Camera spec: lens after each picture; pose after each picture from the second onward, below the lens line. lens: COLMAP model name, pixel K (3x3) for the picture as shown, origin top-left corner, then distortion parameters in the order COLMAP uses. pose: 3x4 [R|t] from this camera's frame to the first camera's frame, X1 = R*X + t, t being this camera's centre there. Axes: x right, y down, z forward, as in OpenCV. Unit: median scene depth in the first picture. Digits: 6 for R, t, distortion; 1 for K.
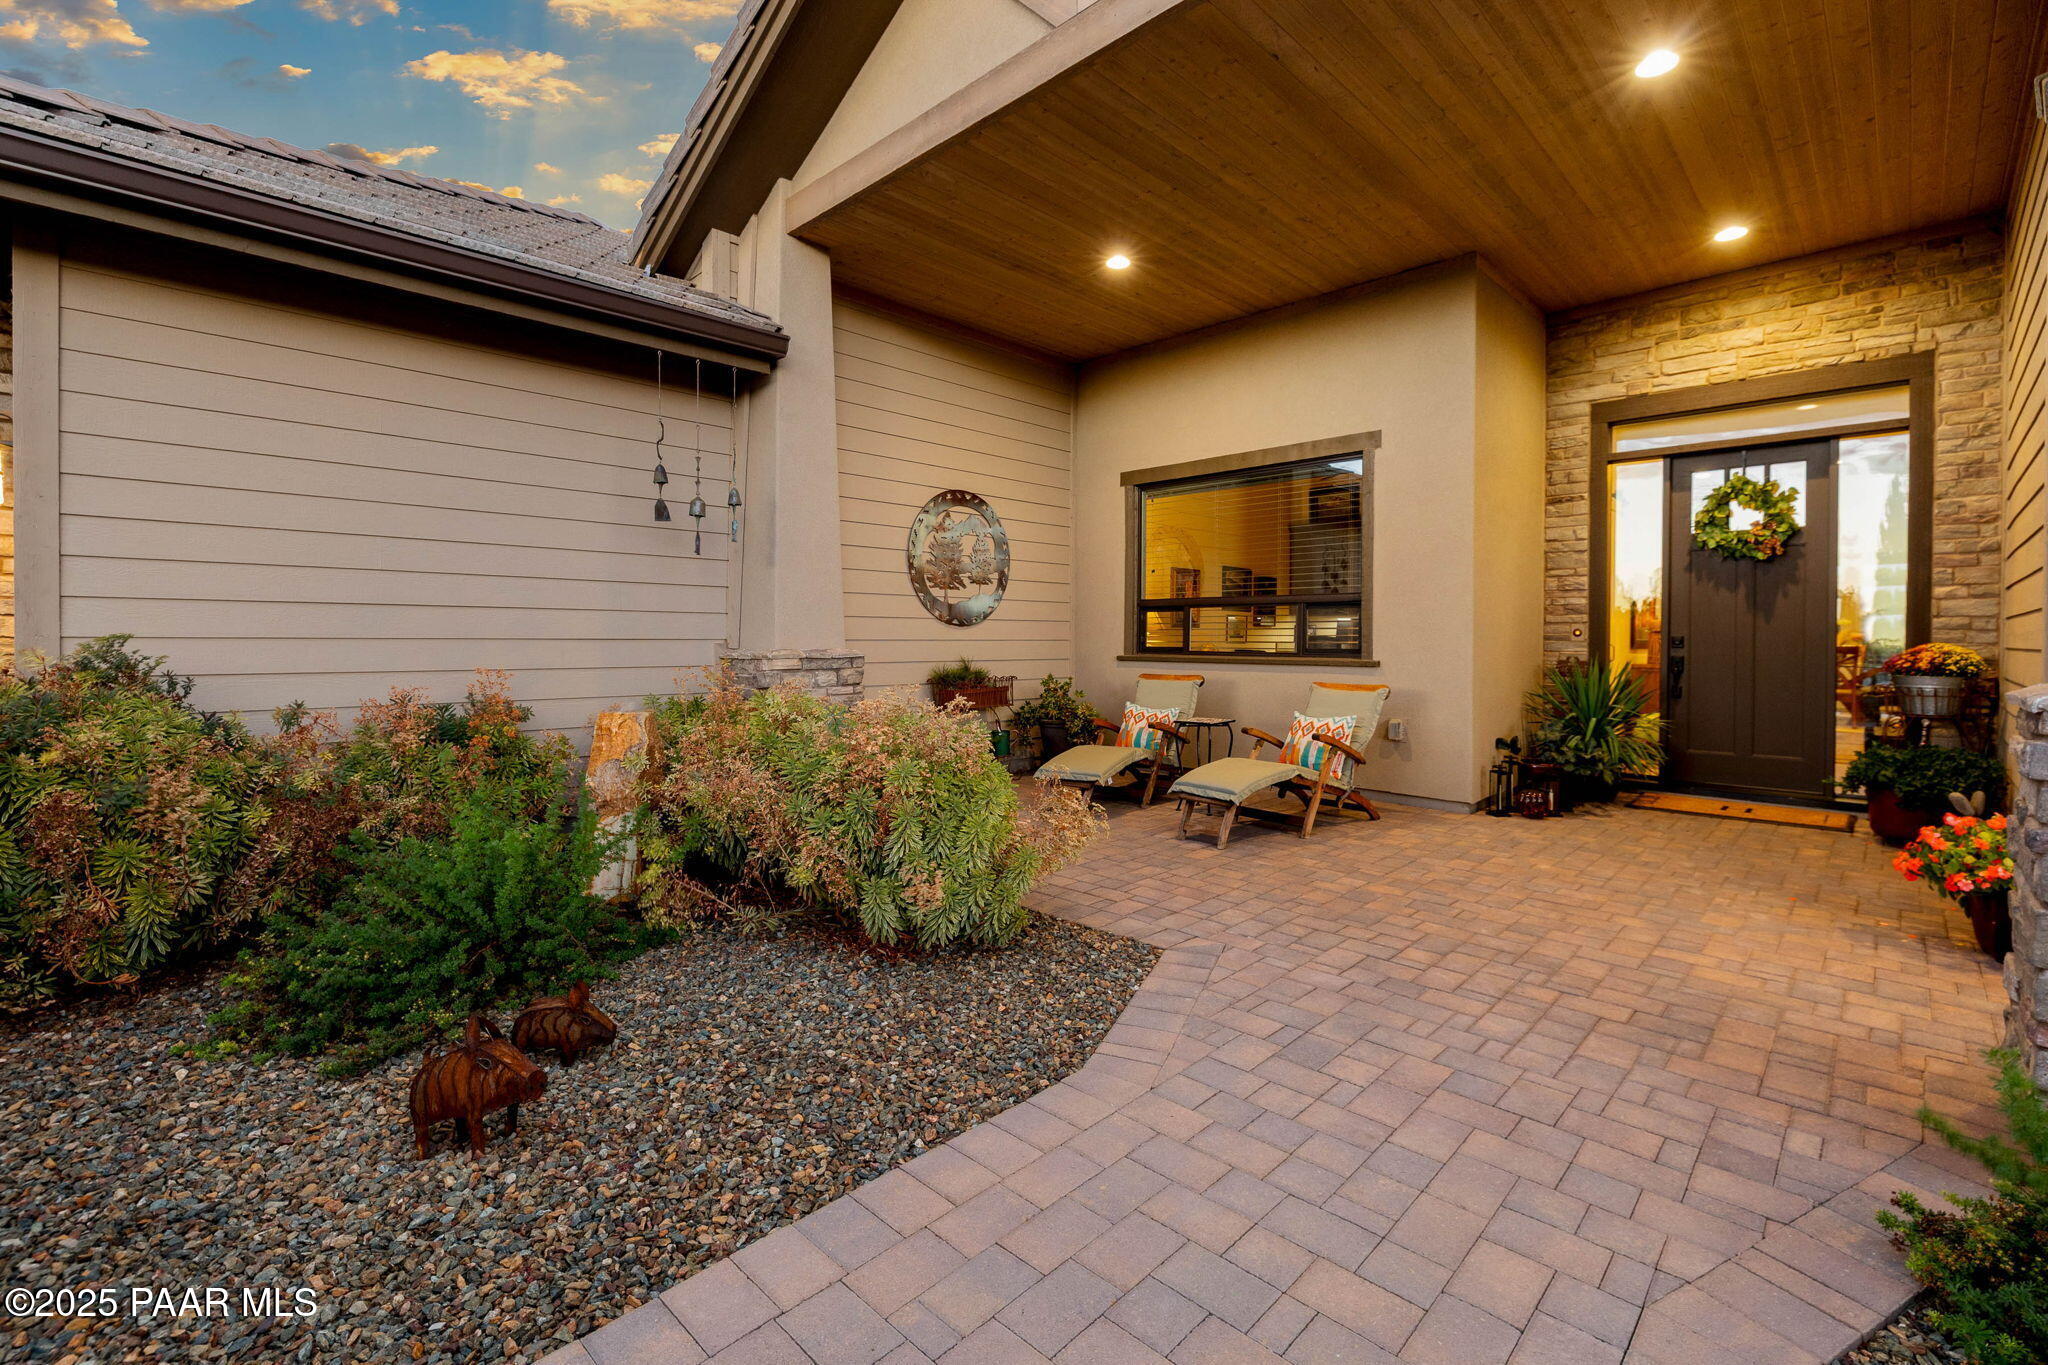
lens RADIAL K [[888.0, 0, 1029.7], [0, 888.0, 651.0], [0, 0, 1]] dist [0.001029, -0.006564]
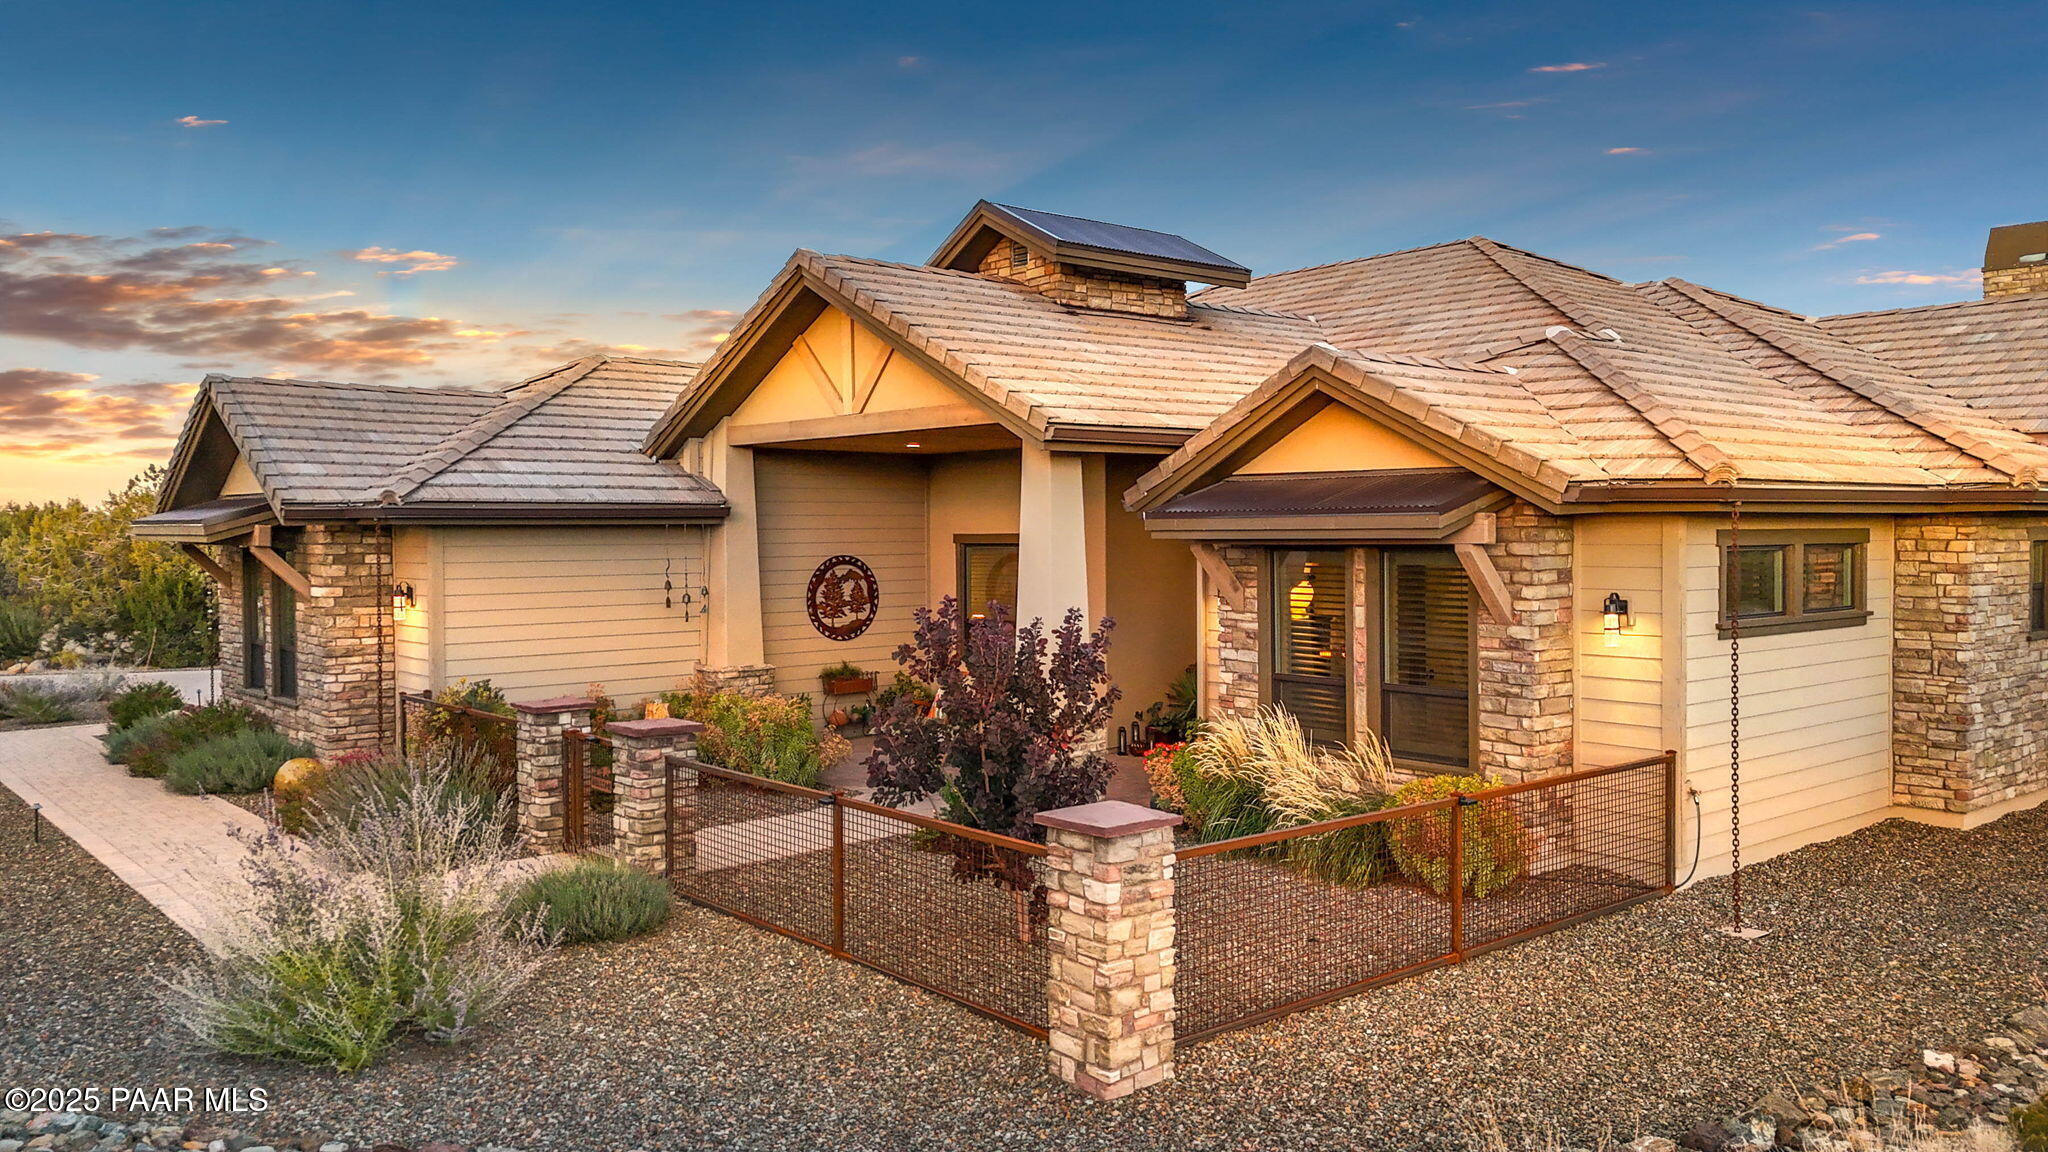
lens RADIAL K [[1528.8, 0, 1024.0], [0, 1528.8, 576.0], [0, 0, 1]] dist [0.010469, 0.001571]
pose [[0.994181, -0.013824, -0.106836, 0.685518], [0.015938, 0.999693, 0.018959, -0.242363], [0.106541, -0.020551, 0.994096, -2.140210]]
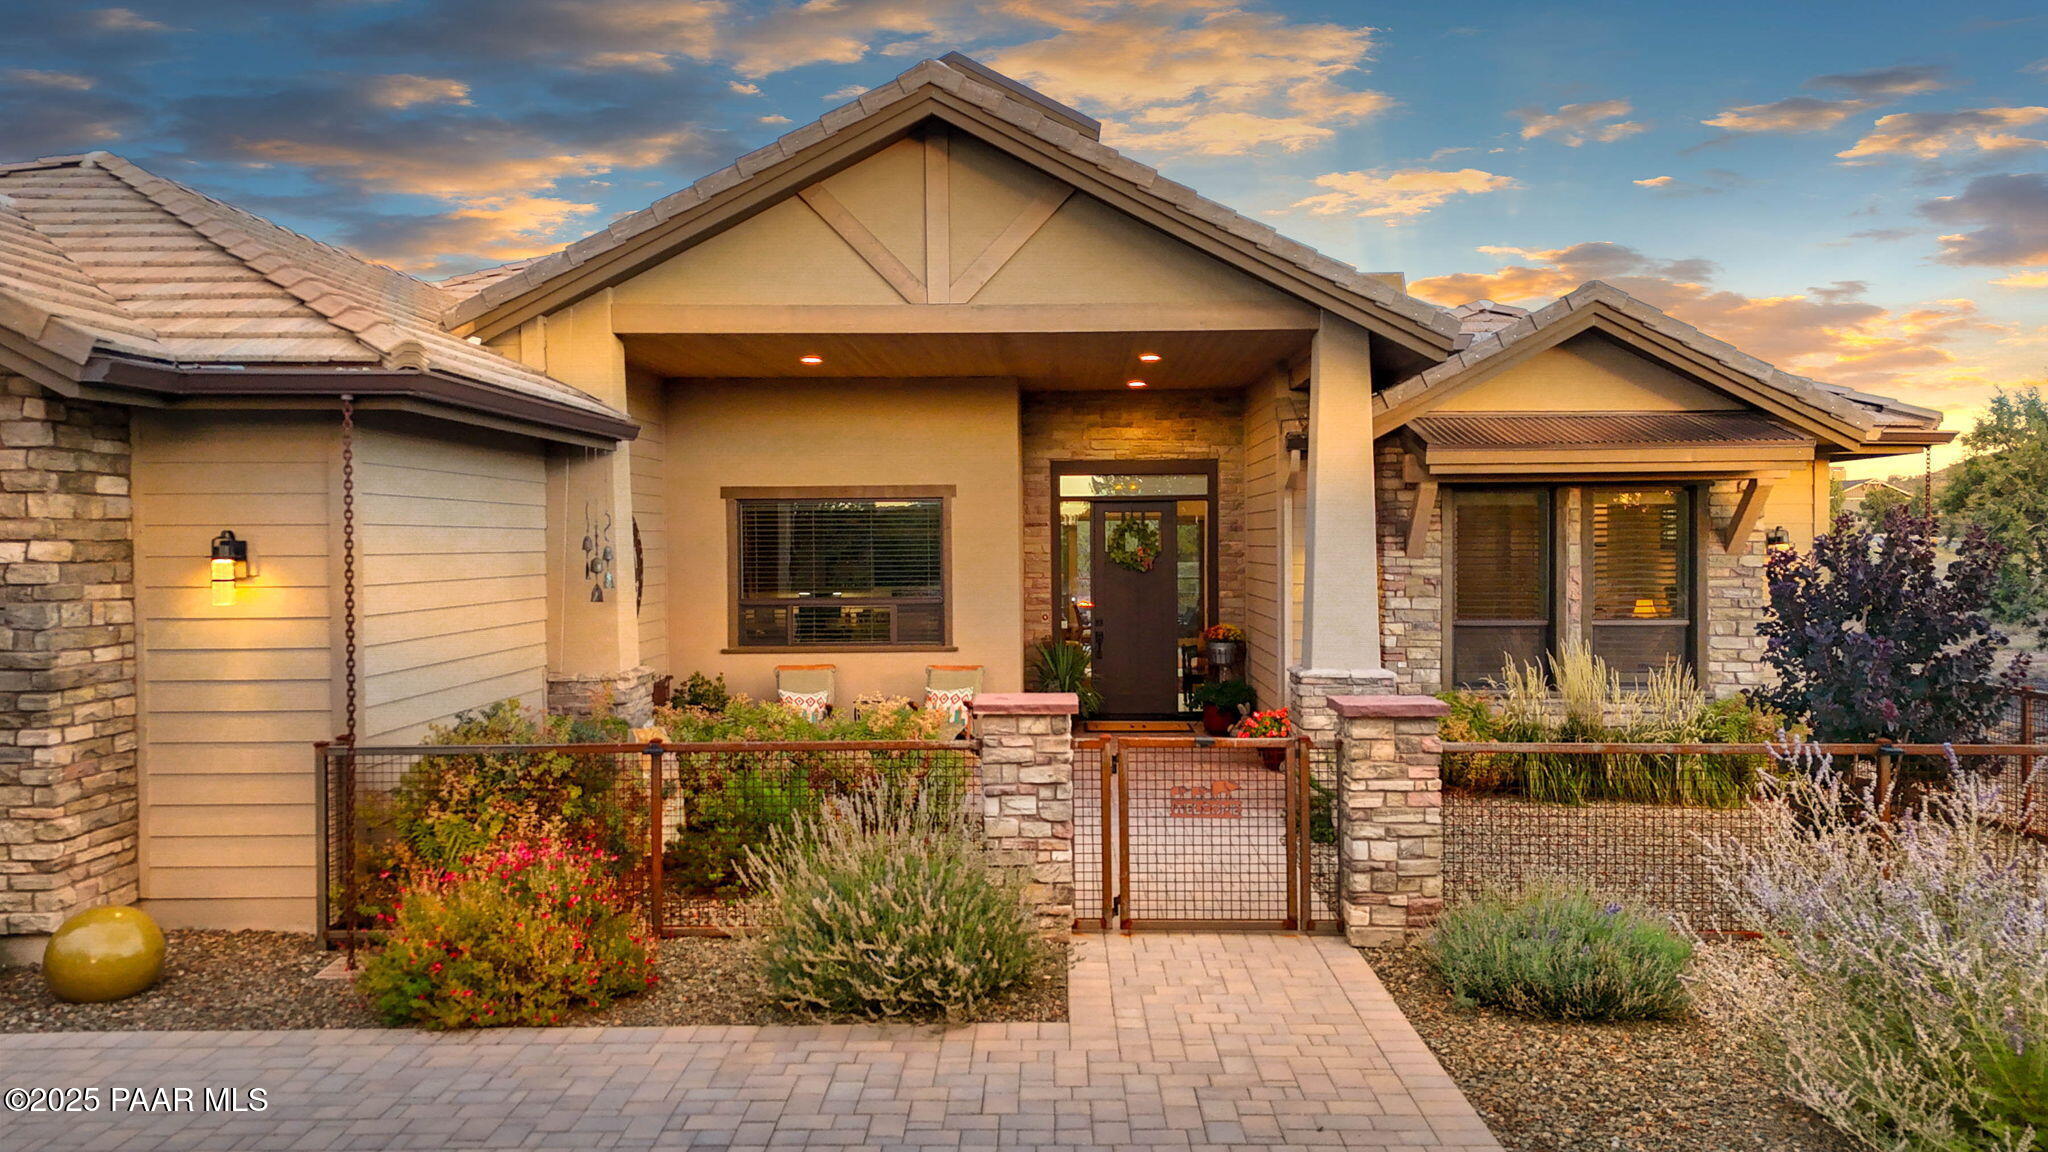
lens RADIAL K [[1528.8, 0, 1024.0], [0, 1528.8, 576.0], [0, 0, 1]] dist [0.010469, 0.001571]
pose [[0.732232, -0.029351, 0.680422, -1.289377], [0.021141, 0.999569, 0.020367, -0.162897], [-0.680727, -0.000528, 0.732537, -0.940172]]
